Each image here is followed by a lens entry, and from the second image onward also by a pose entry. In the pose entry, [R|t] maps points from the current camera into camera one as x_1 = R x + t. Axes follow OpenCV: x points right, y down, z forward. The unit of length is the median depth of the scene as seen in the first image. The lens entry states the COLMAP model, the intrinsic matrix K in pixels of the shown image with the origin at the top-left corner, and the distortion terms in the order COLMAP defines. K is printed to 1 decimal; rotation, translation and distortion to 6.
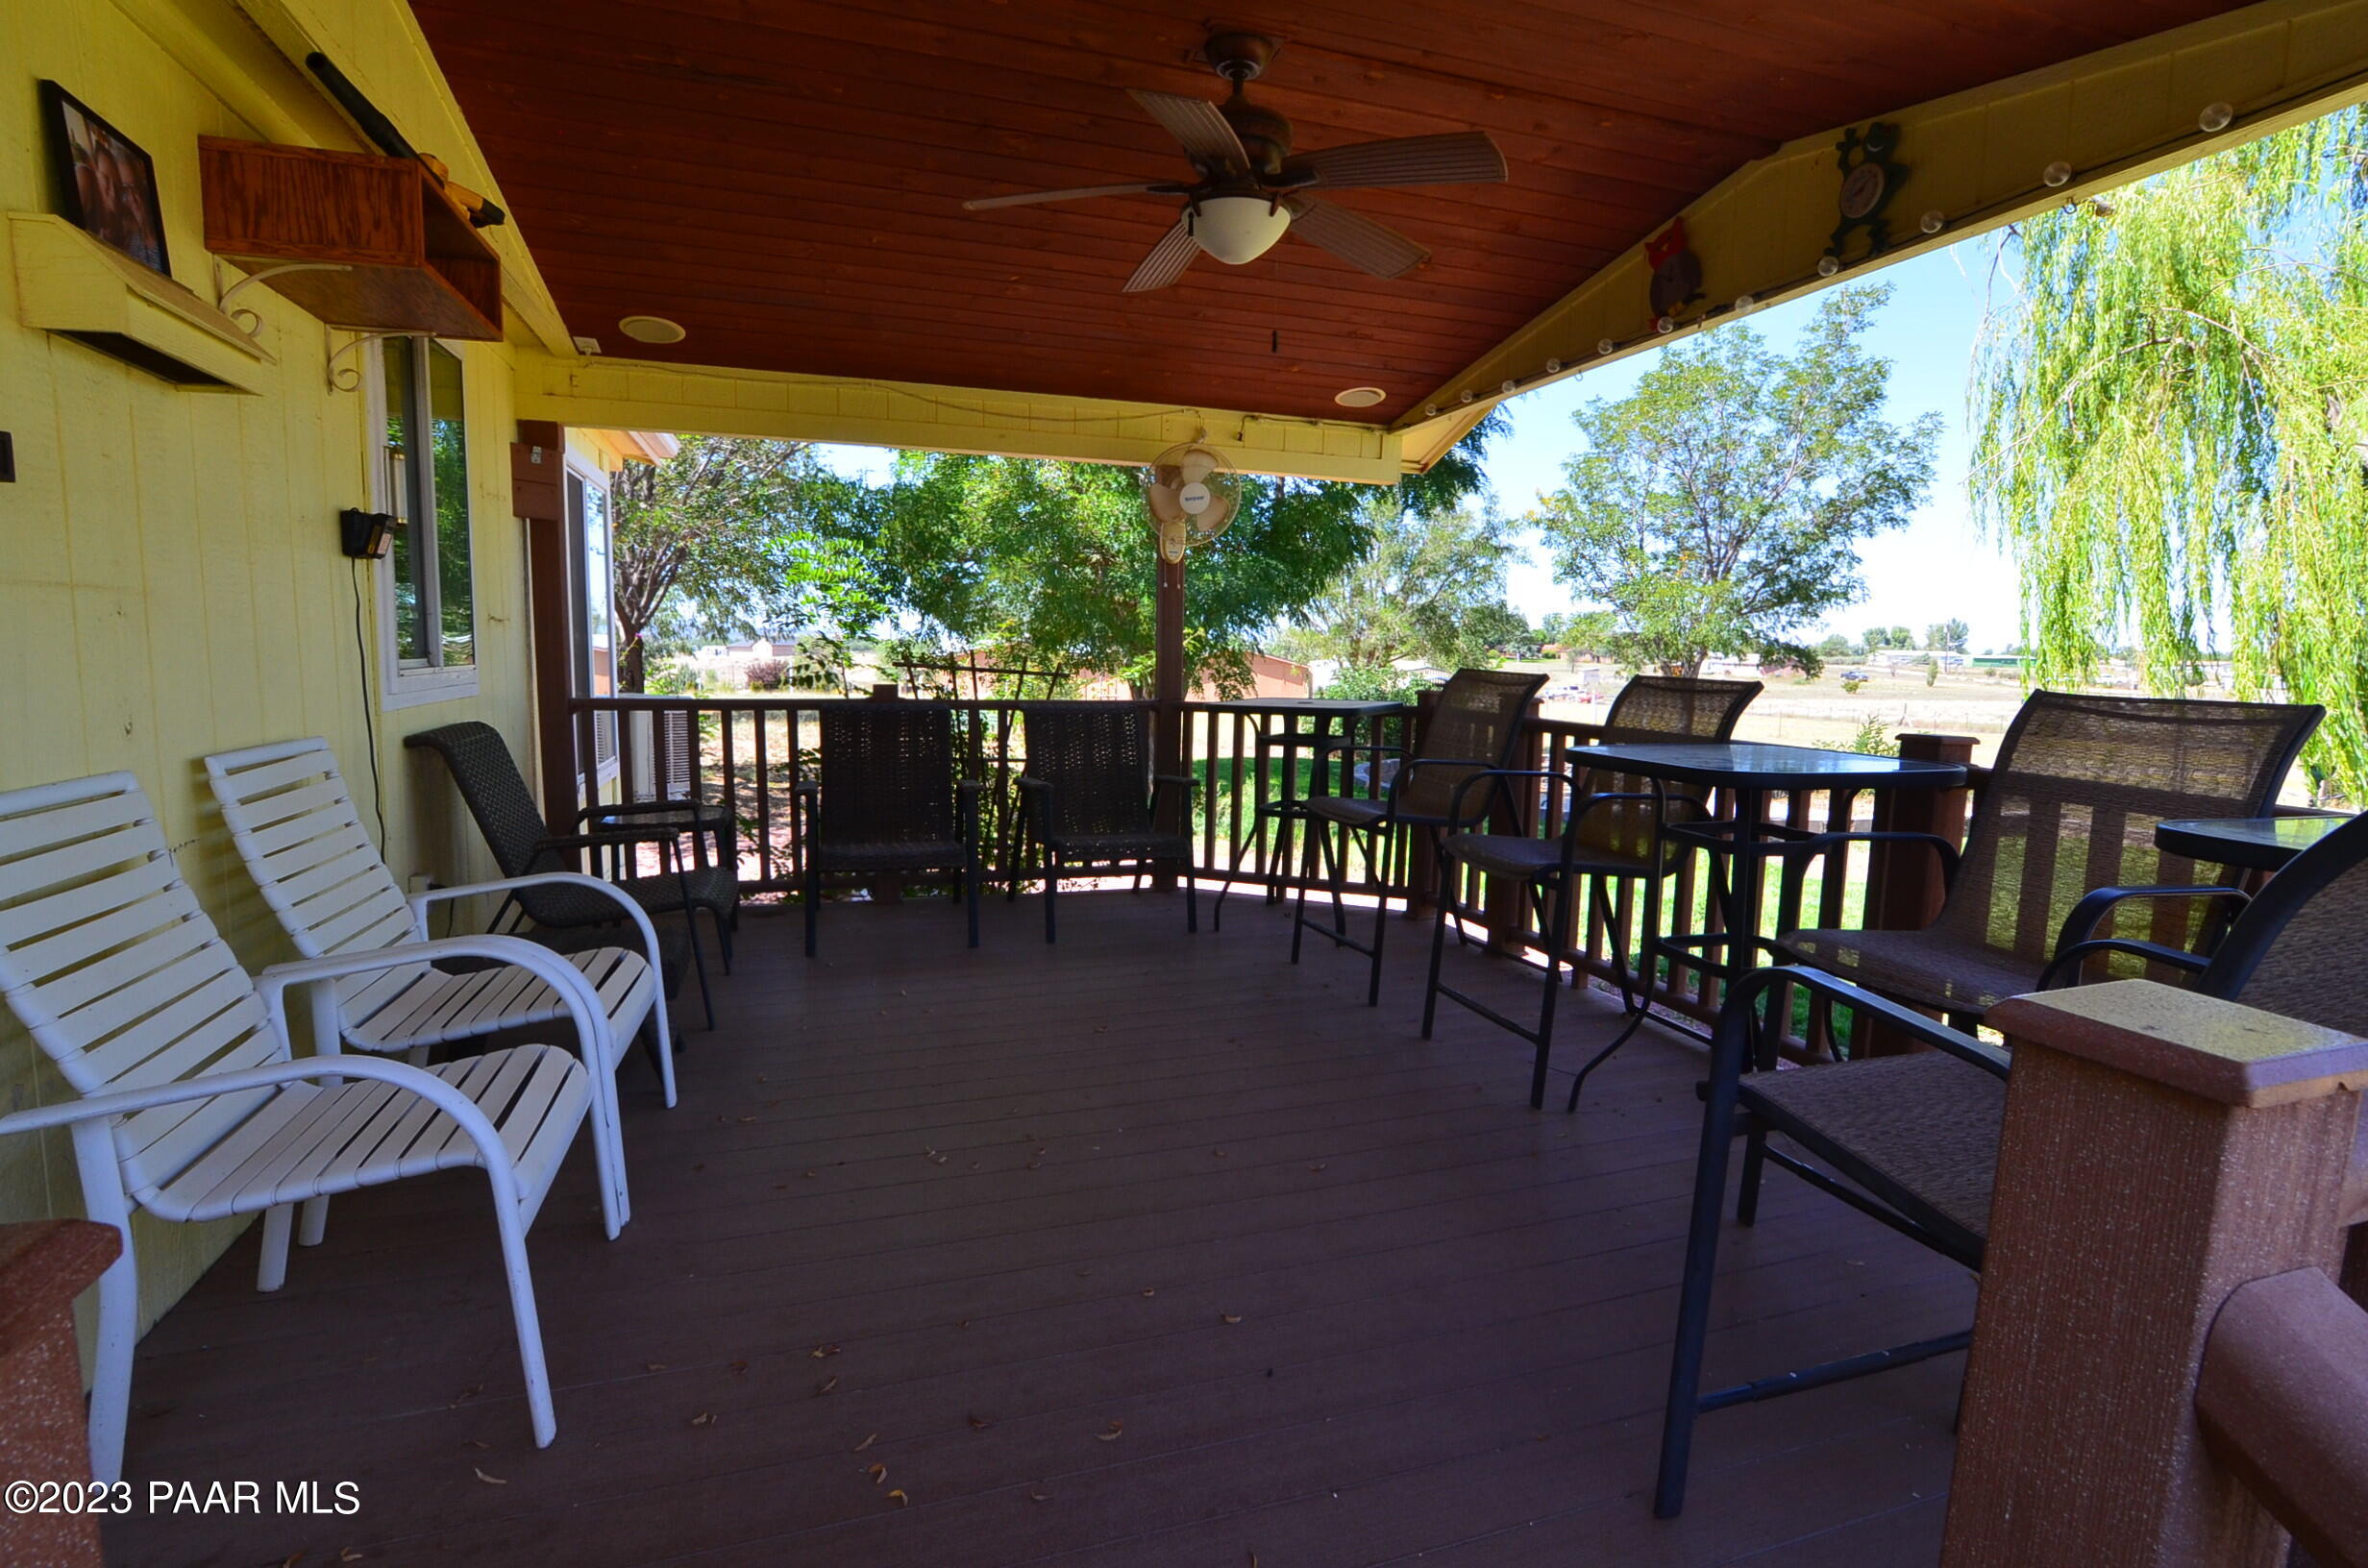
lens RADIAL K [[1131.1, 0, 1193.4], [0, 1131.1, 759.6], [0, 0, 1]] dist [0.001580, 0.001211]
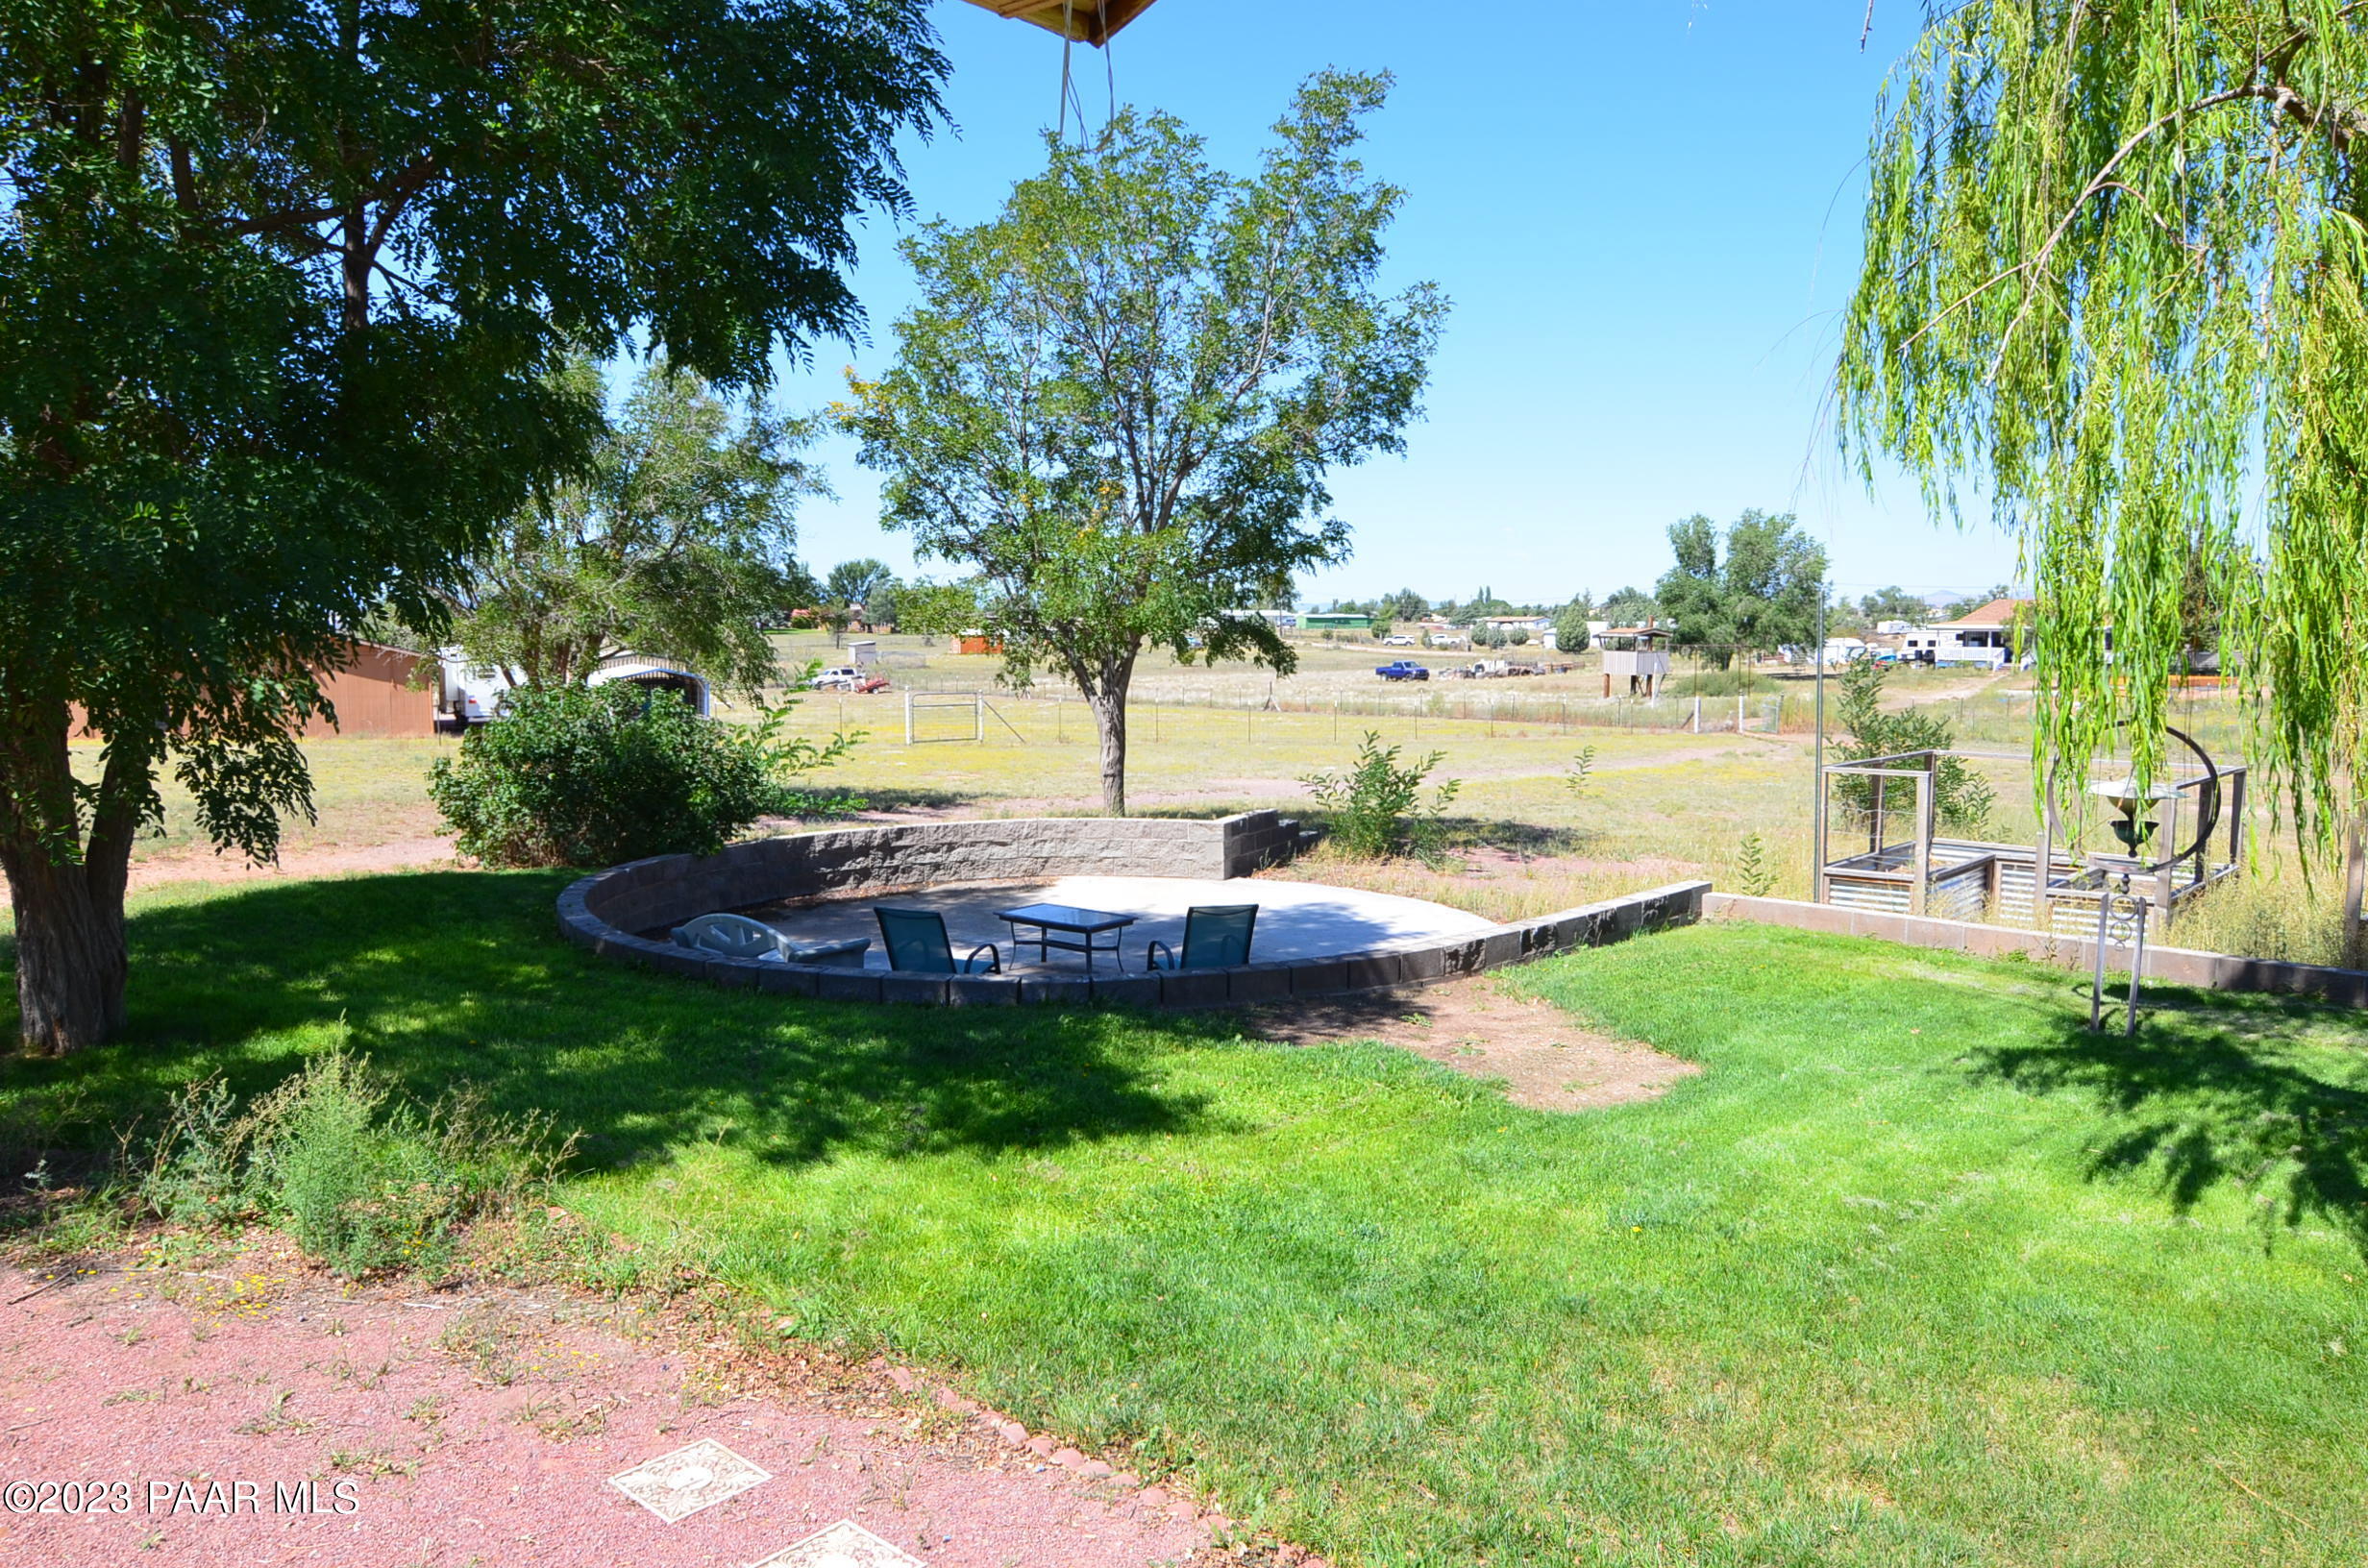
lens RADIAL K [[1648.9, 0, 1185.8], [0, 1648.9, 757.3], [0, 0, 1]] dist [-0.009687, -0.000275]
pose [[0.862525, -0.060449, 0.502391, 0.014139], [0.066457, 0.997771, 0.005958, -0.030492], [-0.501631, 0.028248, 0.864620, 0.177164]]
